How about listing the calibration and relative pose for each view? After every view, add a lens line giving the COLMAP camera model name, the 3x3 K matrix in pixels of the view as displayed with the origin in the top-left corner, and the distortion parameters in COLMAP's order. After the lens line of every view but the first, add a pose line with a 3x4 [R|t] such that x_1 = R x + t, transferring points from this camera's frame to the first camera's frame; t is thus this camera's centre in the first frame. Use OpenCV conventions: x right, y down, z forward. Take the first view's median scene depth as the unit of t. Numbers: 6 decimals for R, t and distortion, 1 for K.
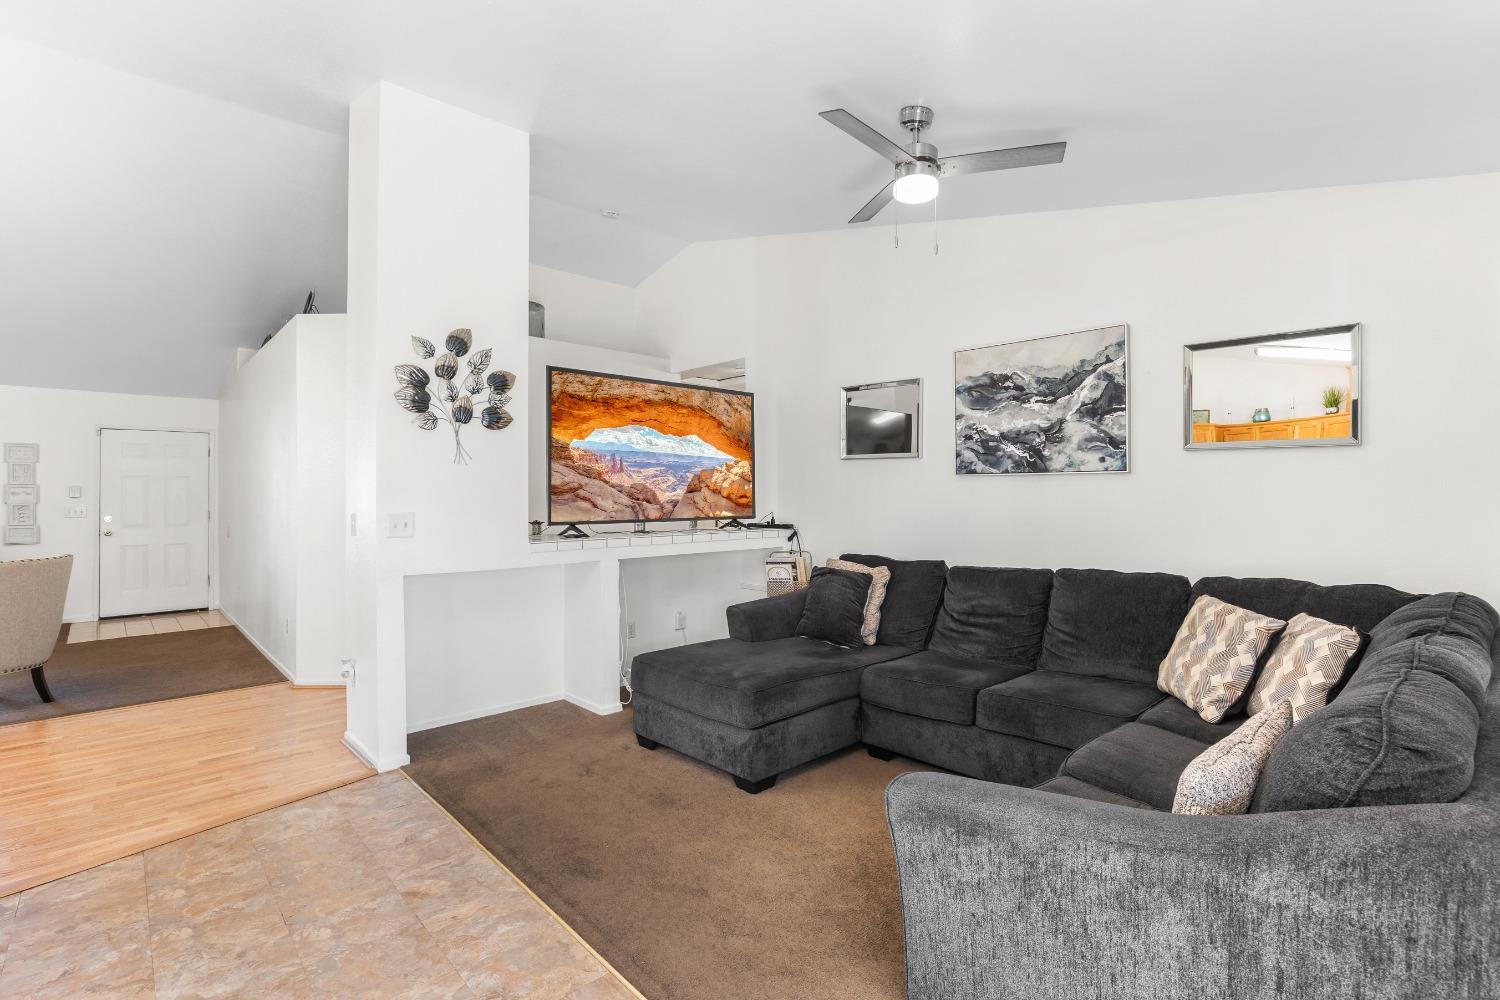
lens RADIAL K [[704.7, 0, 779.0], [0, 704.7, 478.0], [0, 0, 1]] dist [-0.011092, 0.002738]
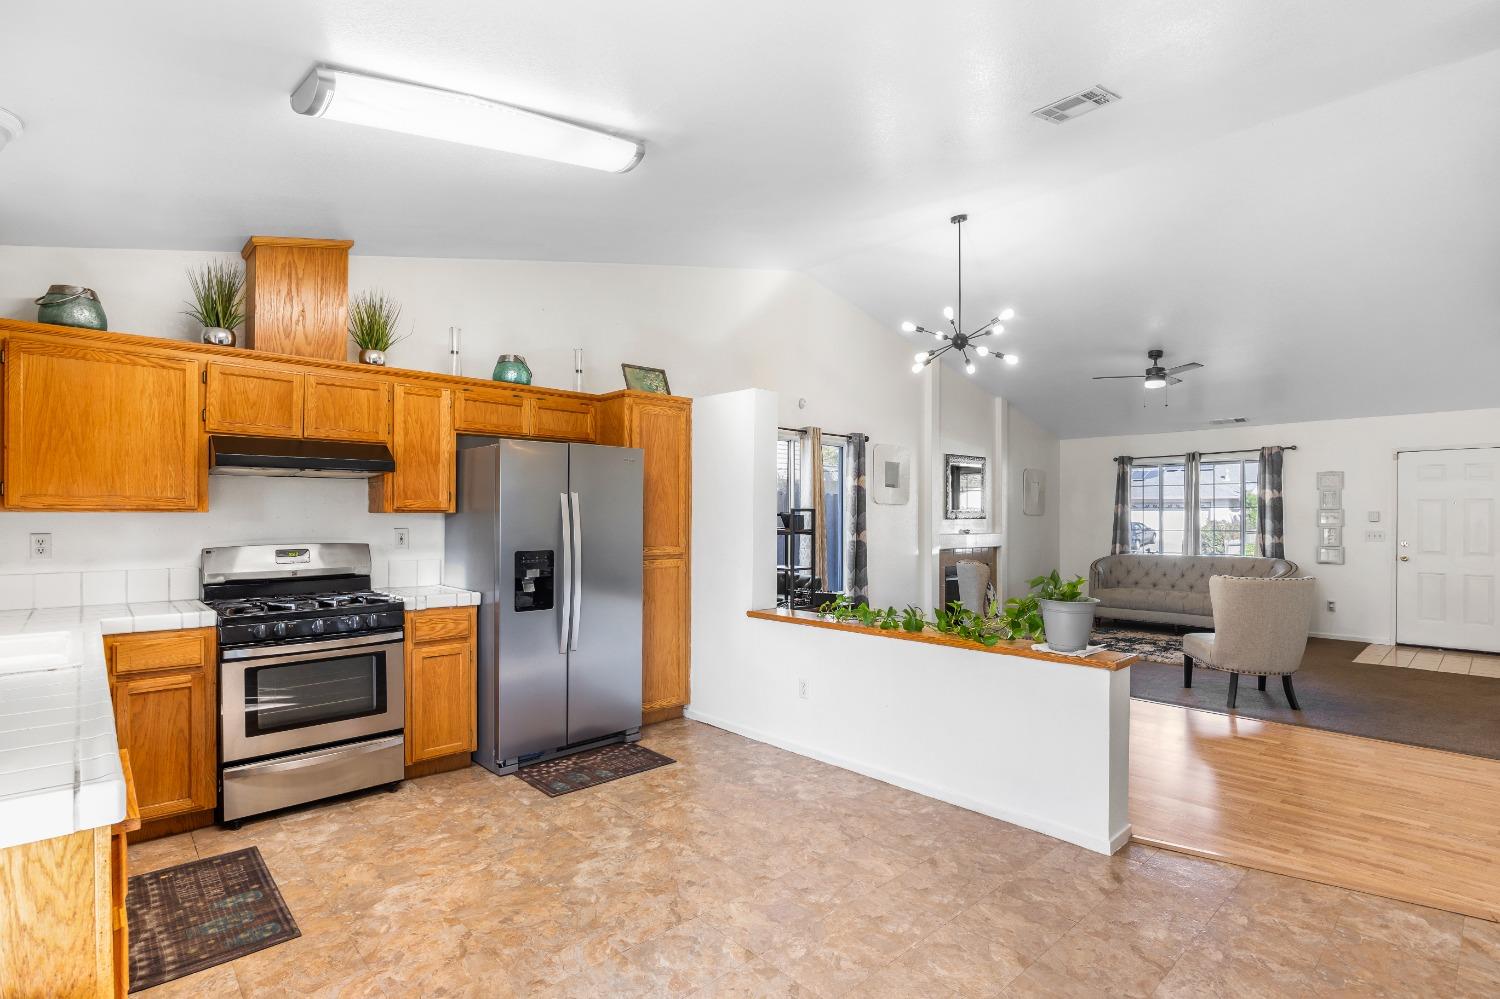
lens RADIAL K [[737.6, 0, 751.7], [0, 737.6, 515.4], [0, 0, 1]] dist [-0.017008, 0.002161]
pose [[-0.006964, 0.009714, -0.999929, 0.118717], [0.012764, 0.999872, 0.009625, -0.005860], [0.999894, -0.012696, -0.007087, 0.188658]]
